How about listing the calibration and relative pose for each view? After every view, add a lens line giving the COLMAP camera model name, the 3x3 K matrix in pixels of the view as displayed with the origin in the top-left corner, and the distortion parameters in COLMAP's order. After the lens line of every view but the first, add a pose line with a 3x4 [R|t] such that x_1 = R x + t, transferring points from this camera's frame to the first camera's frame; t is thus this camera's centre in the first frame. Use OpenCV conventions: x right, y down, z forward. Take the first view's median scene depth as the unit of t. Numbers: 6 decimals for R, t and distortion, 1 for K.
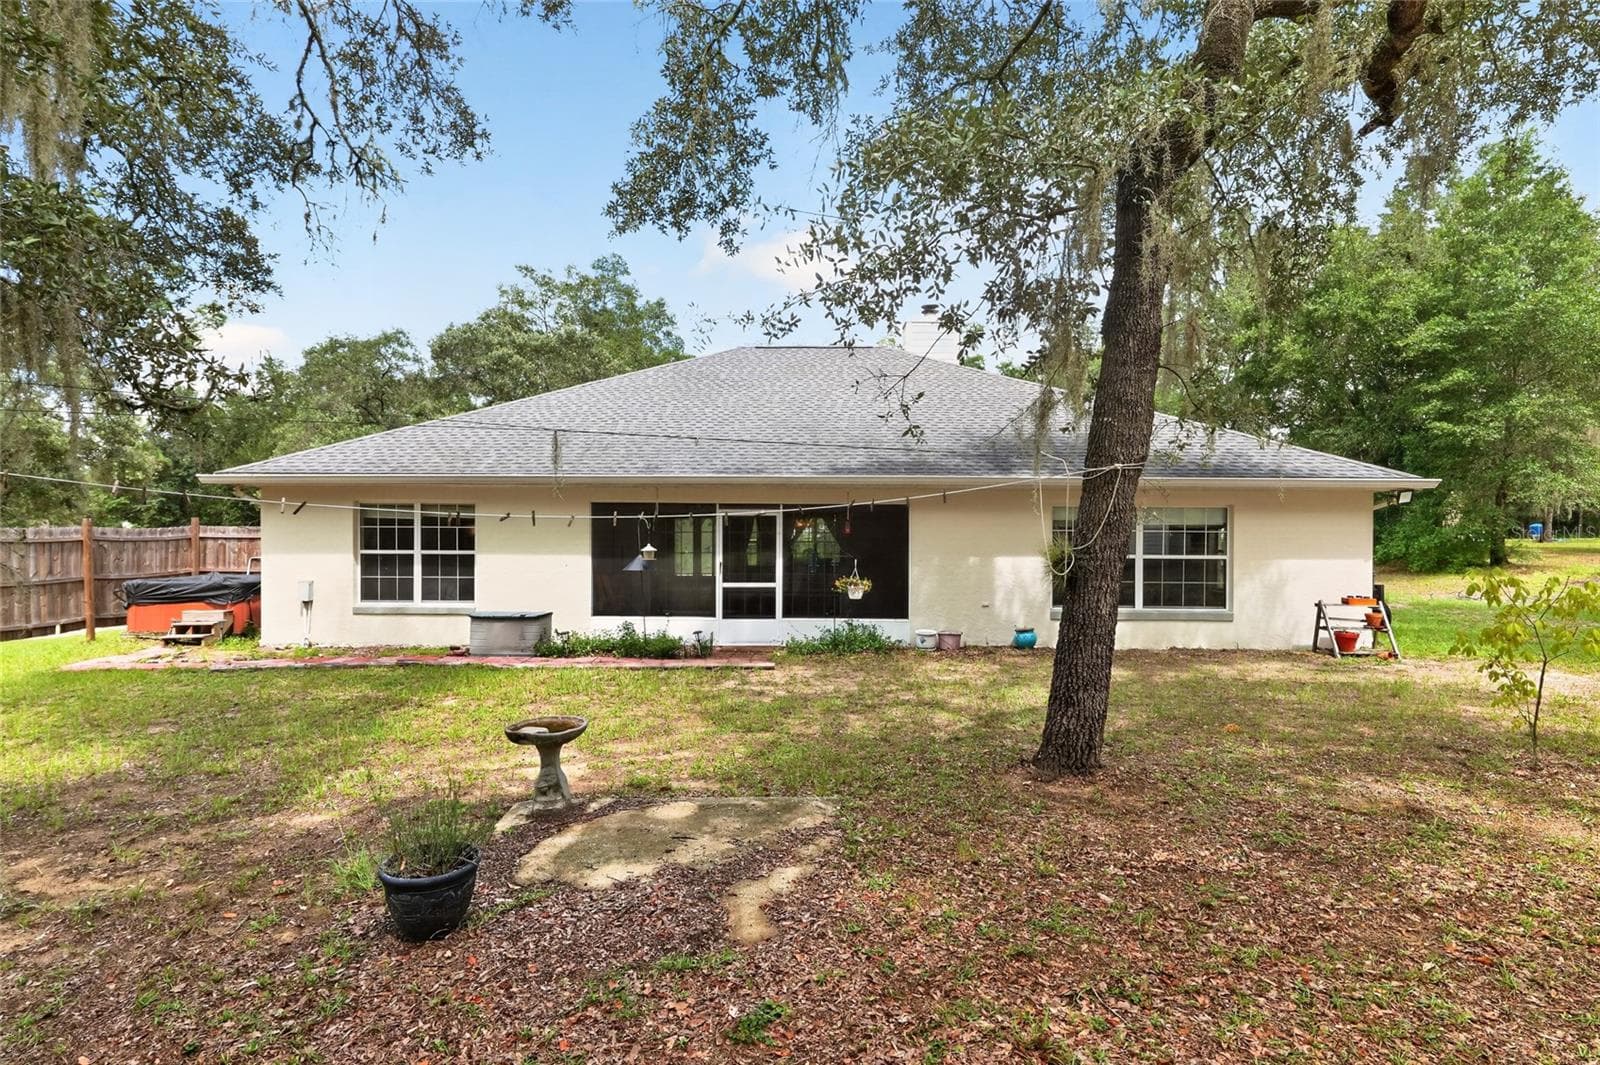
lens RADIAL K [[813.8, 0, 797.8], [0, 813.8, 529.3], [0, 0, 1]] dist [0.006199, -0.003214]
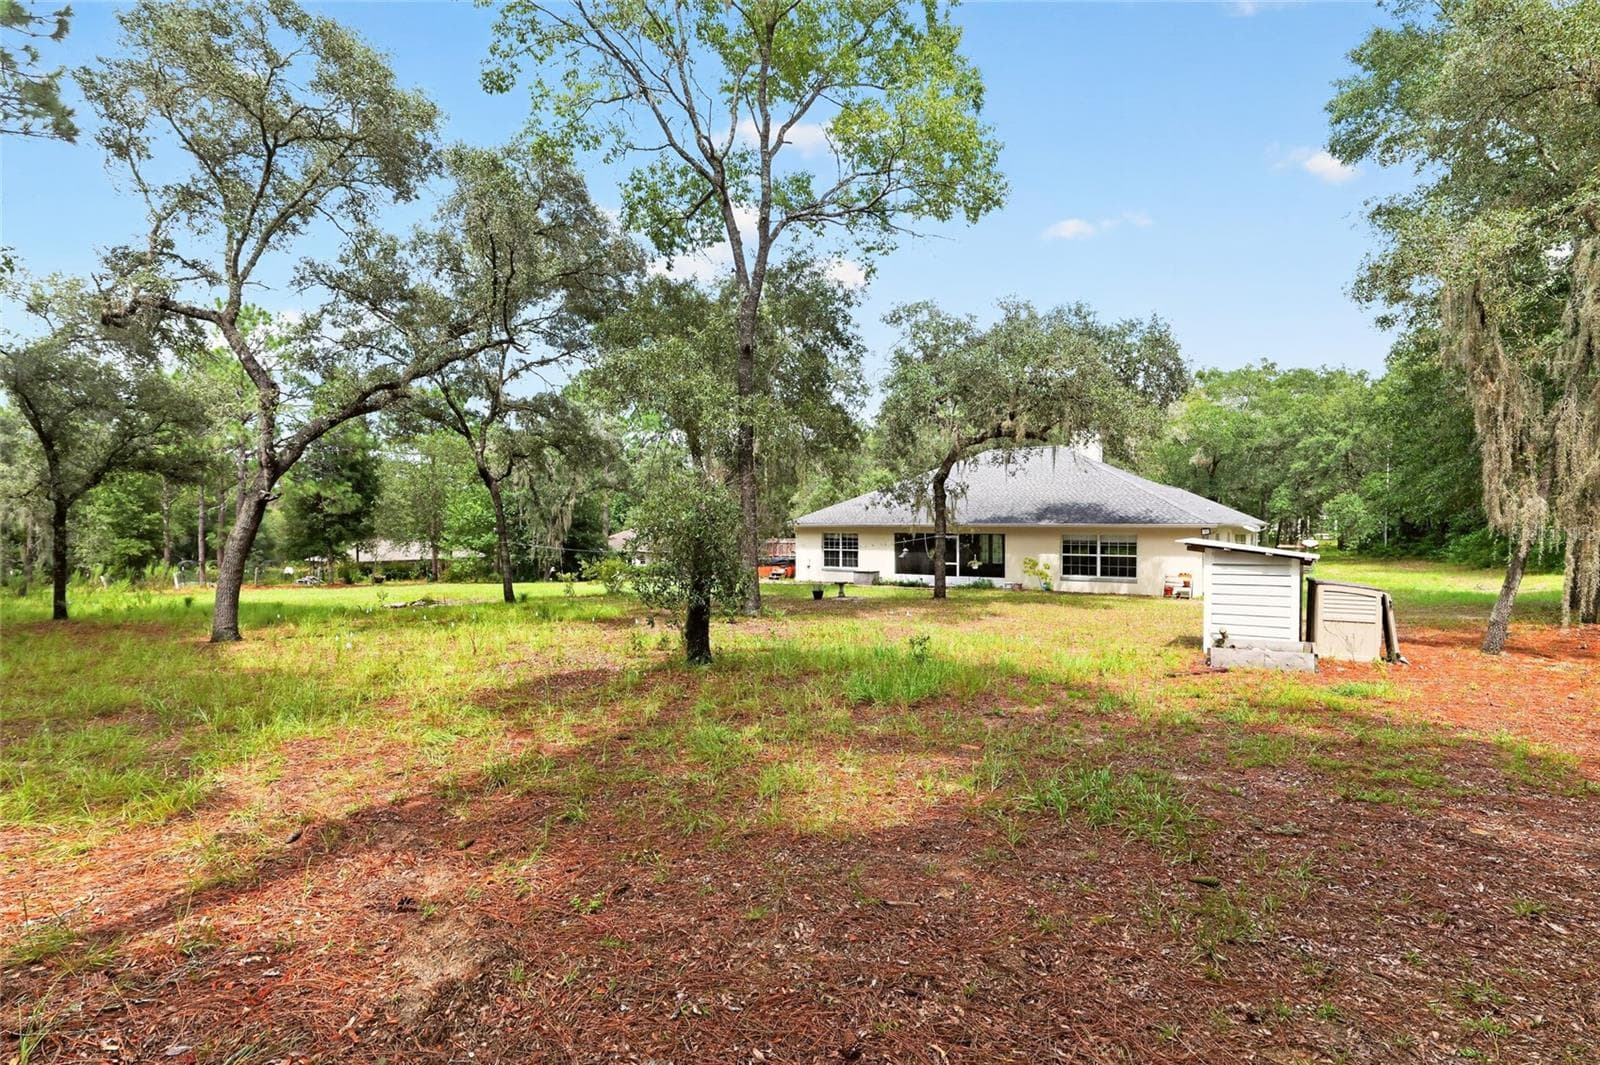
lens RADIAL K [[813.8, 0, 783.5], [0, 813.8, 528.6], [0, 0, 1]] dist [0.006199, -0.003214]
pose [[0.836581, -0.001619, -0.547840, 0.957677], [0.002511, 0.999996, 0.000880, -0.051149], [0.547837, -0.002111, 0.836582, -1.548203]]
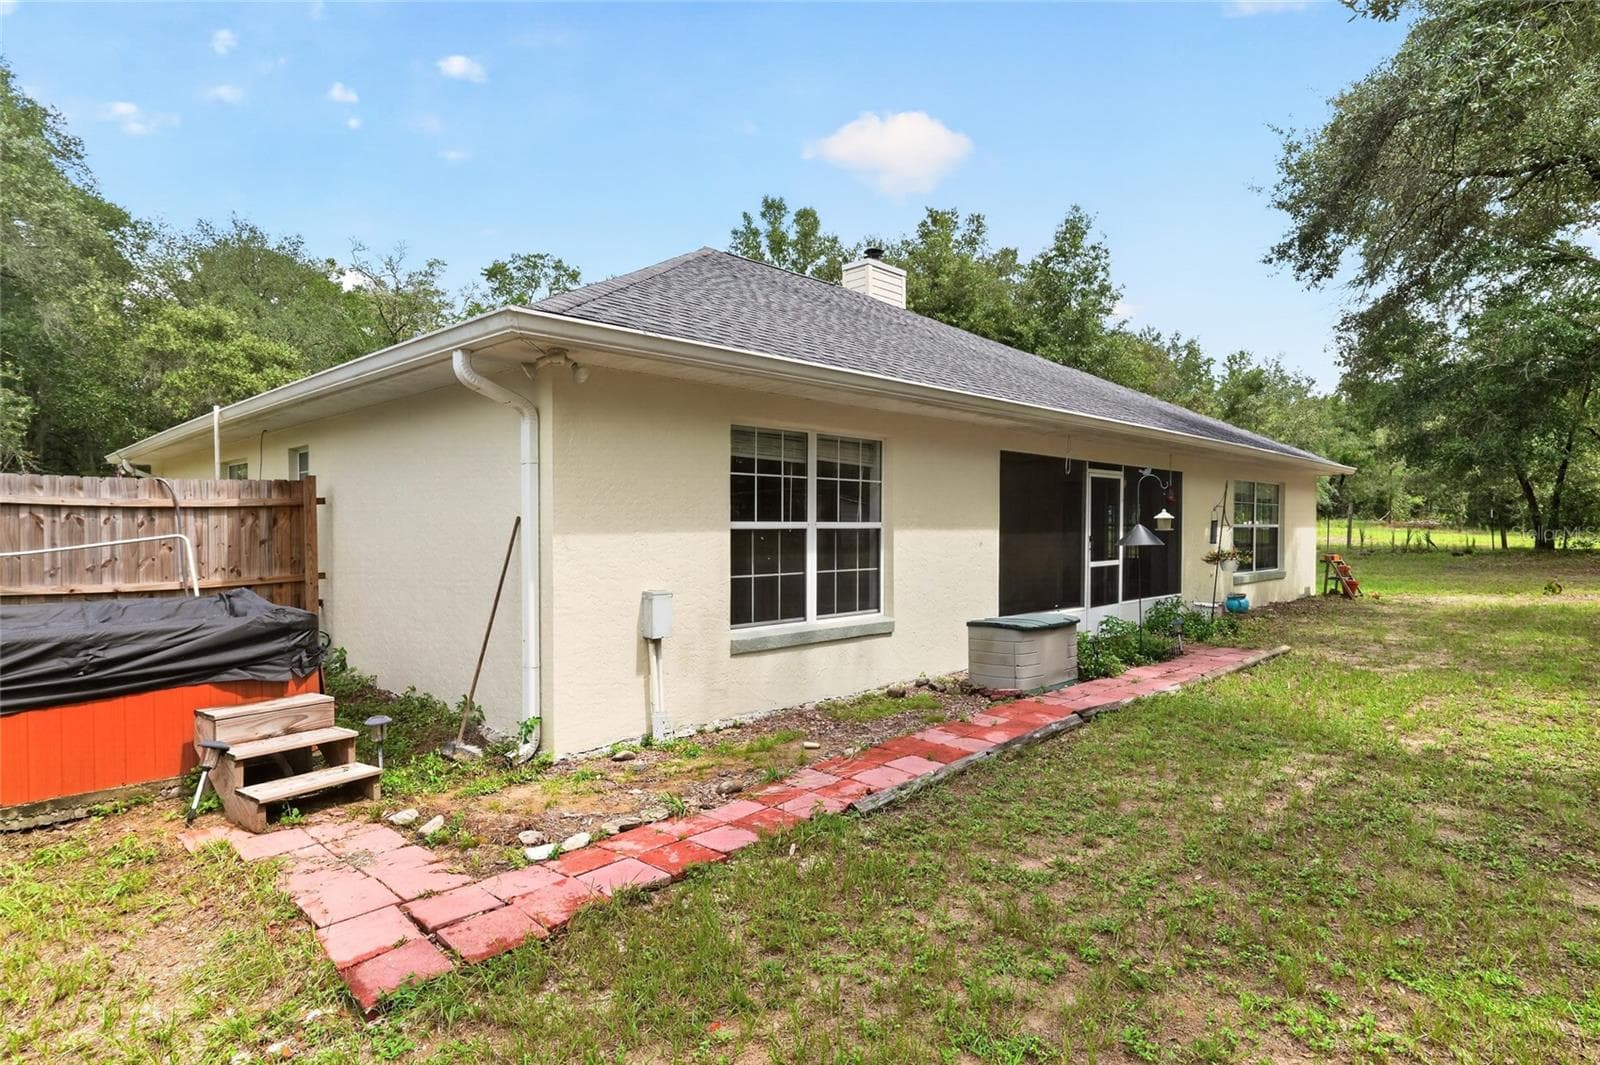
lens RADIAL K [[855.4, 0, 808.3], [0, 855.4, 537.2], [0, 0, 1]] dist [0.003449, 0.000309]
pose [[0.688431, -0.015716, 0.725131, -0.878323], [-0.002102, 0.999718, 0.023663, 0.022238], [-0.725299, -0.017815, 0.688204, 0.621495]]
